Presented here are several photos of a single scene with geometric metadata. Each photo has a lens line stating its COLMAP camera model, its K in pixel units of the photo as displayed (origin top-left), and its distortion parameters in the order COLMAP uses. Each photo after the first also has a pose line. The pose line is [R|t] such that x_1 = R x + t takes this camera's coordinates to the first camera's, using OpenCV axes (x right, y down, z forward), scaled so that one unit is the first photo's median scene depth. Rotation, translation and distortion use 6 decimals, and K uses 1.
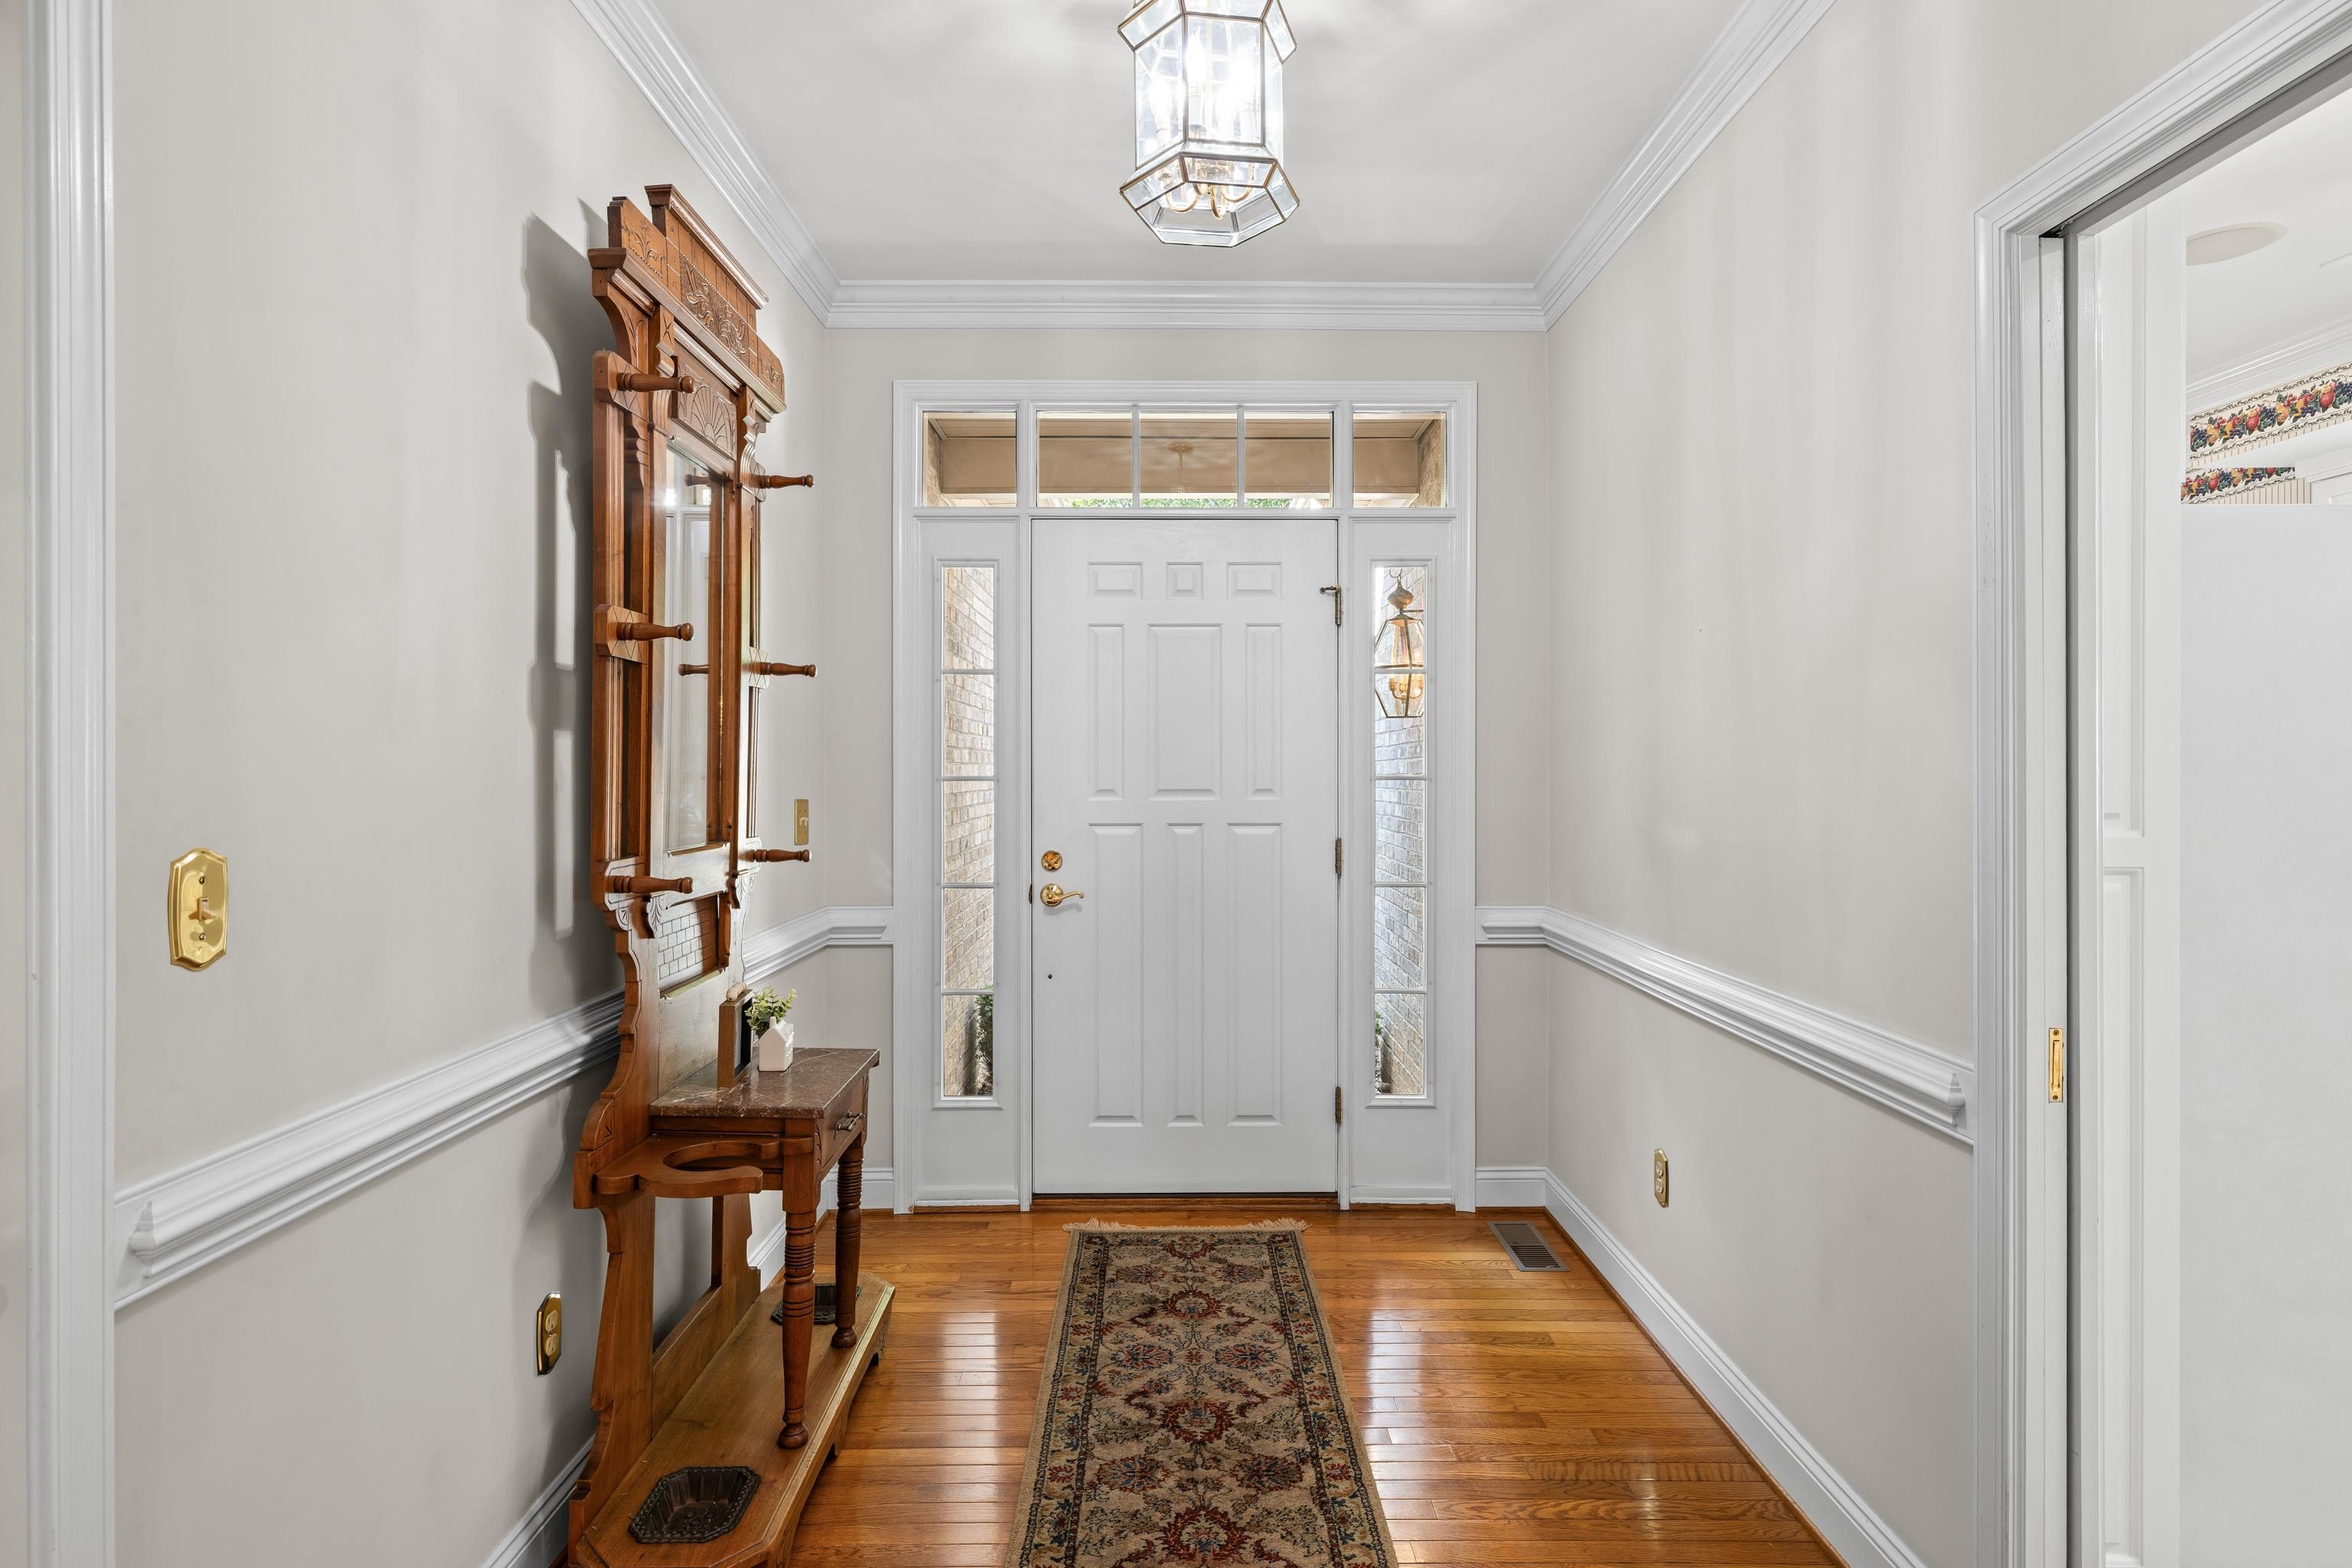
lens RADIAL K [[1208.0, 0, 1176.0], [0, 1208.0, 773.7], [0, 0, 1]] dist [0.000146, 0.000041]
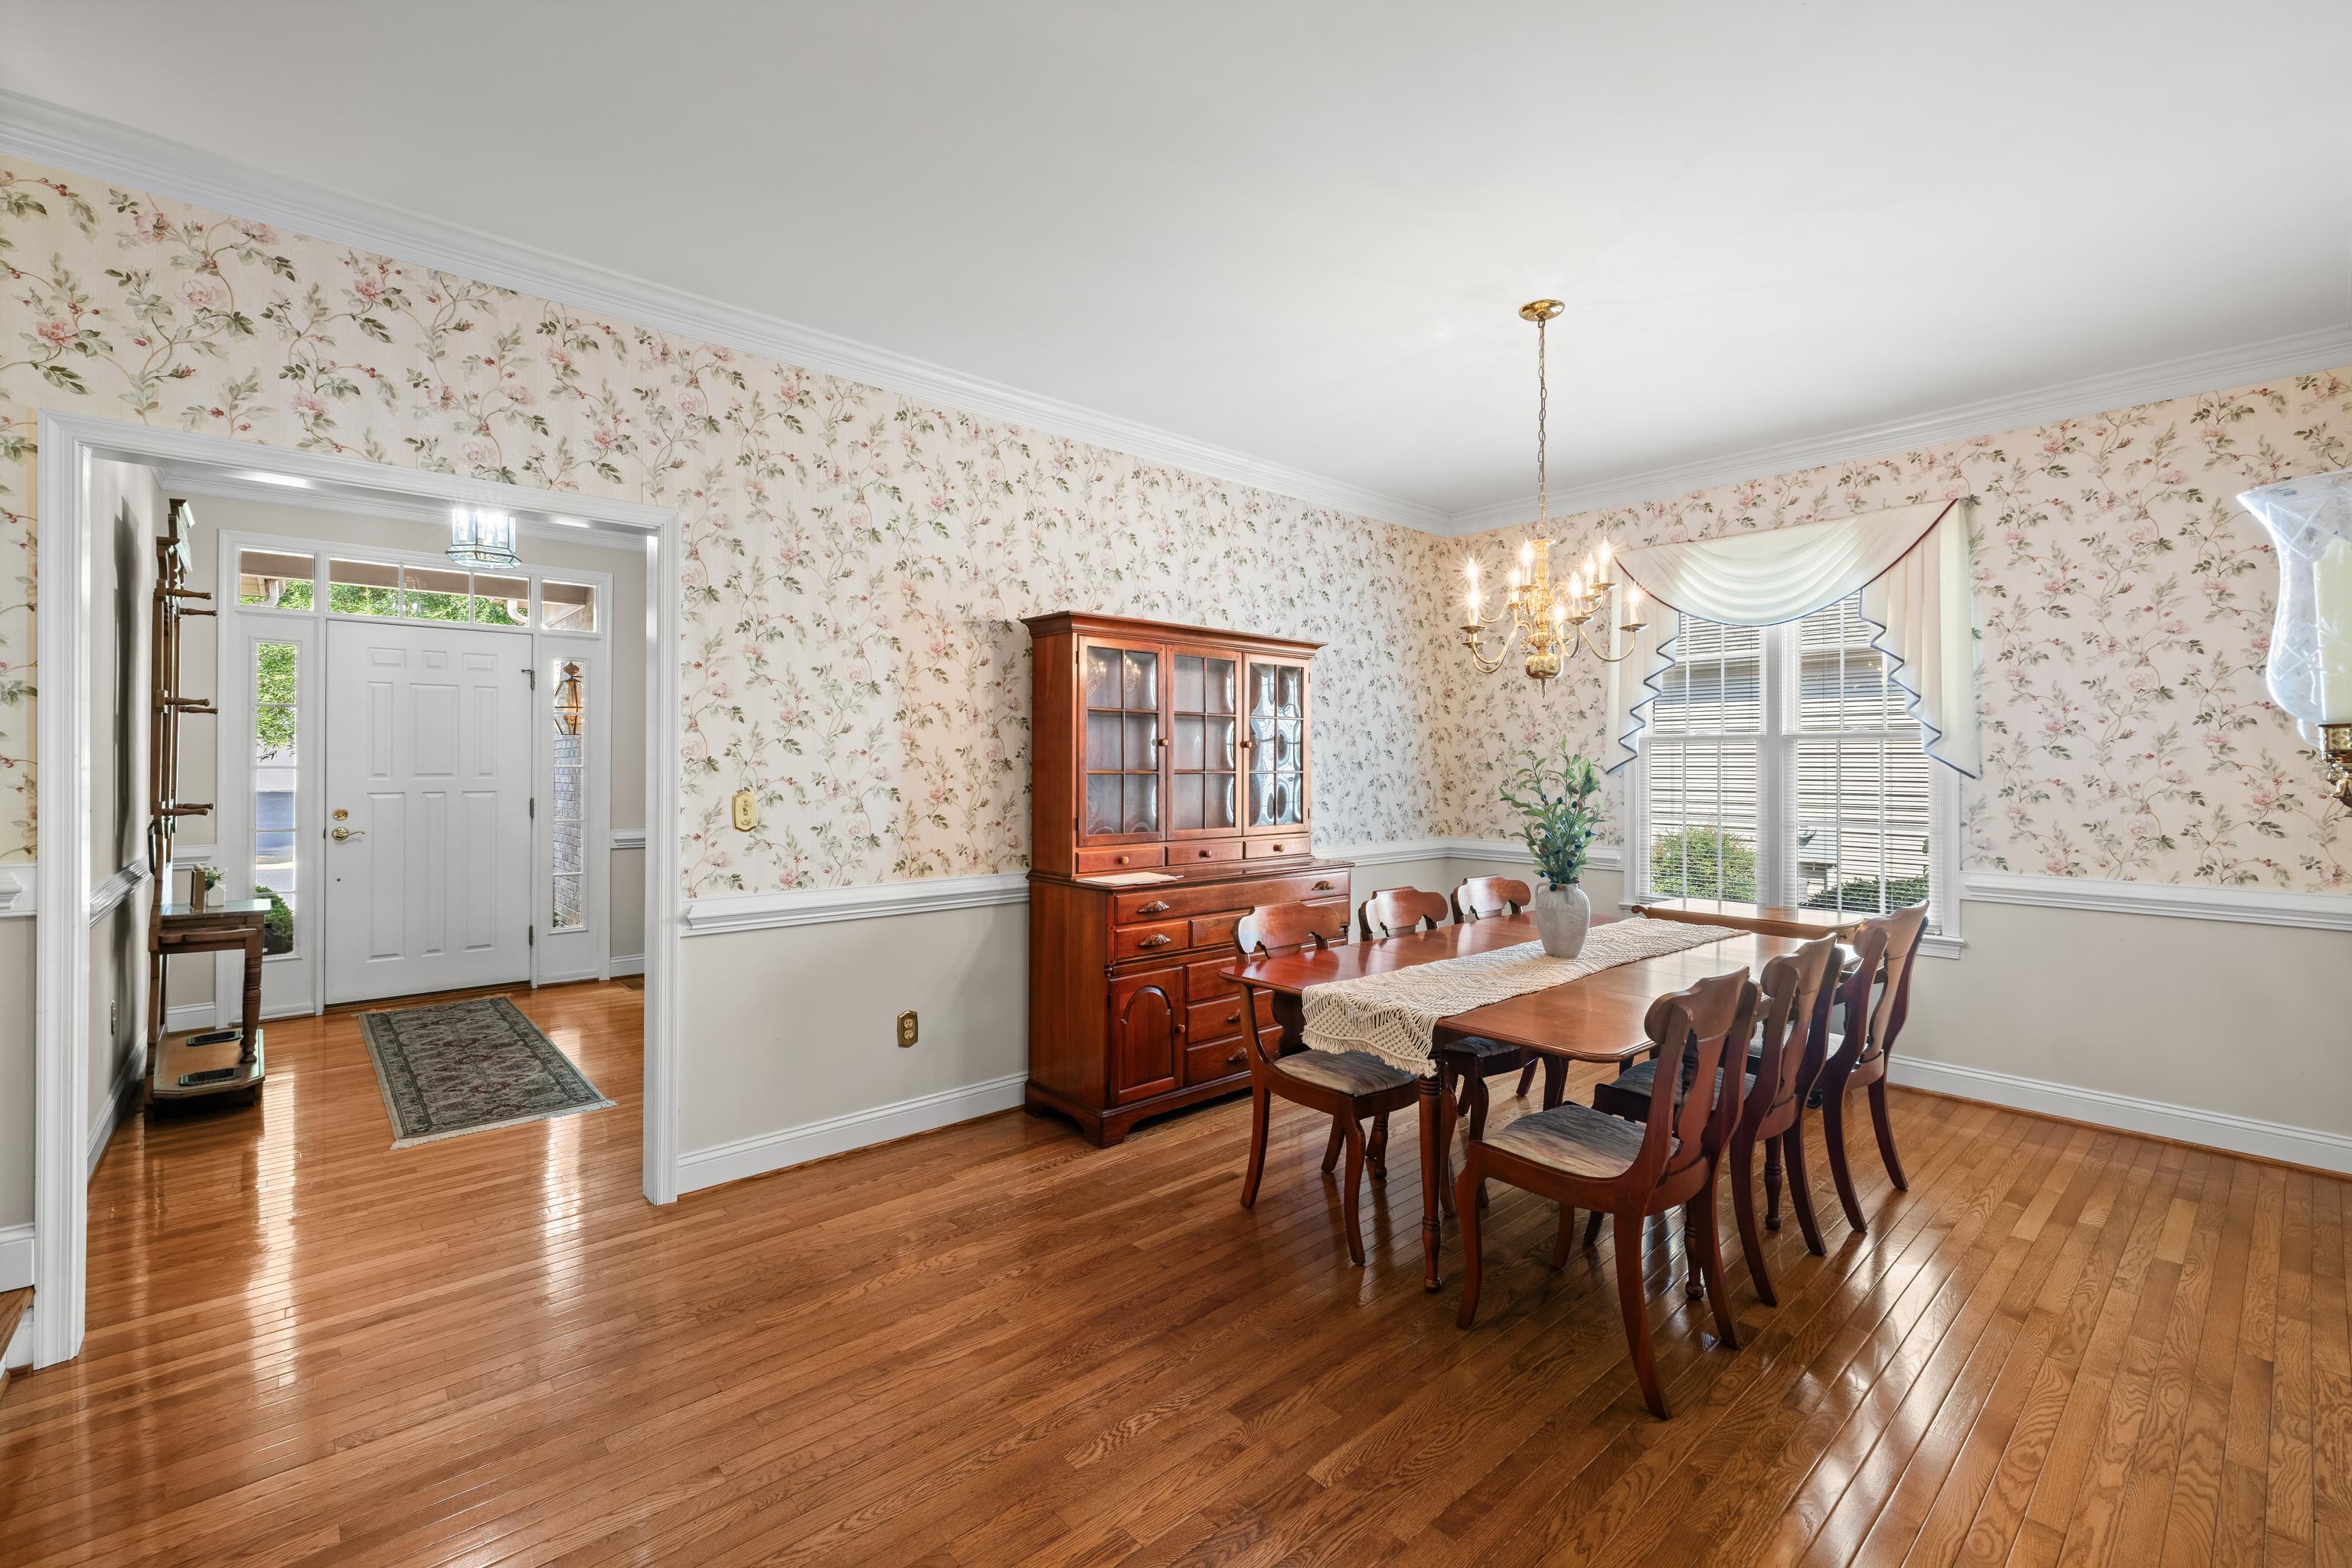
lens RADIAL K [[1000.1, 0, 1178.1], [0, 1000.1, 772.6], [0, 0, 1]] dist [0.000633, 0.000198]
pose [[0.752866, 0.003186, 0.658166, -0.143792], [-0.006040, 0.999980, 0.002068, 0.000954], [-0.658146, -0.005532, 0.752870, -0.905762]]
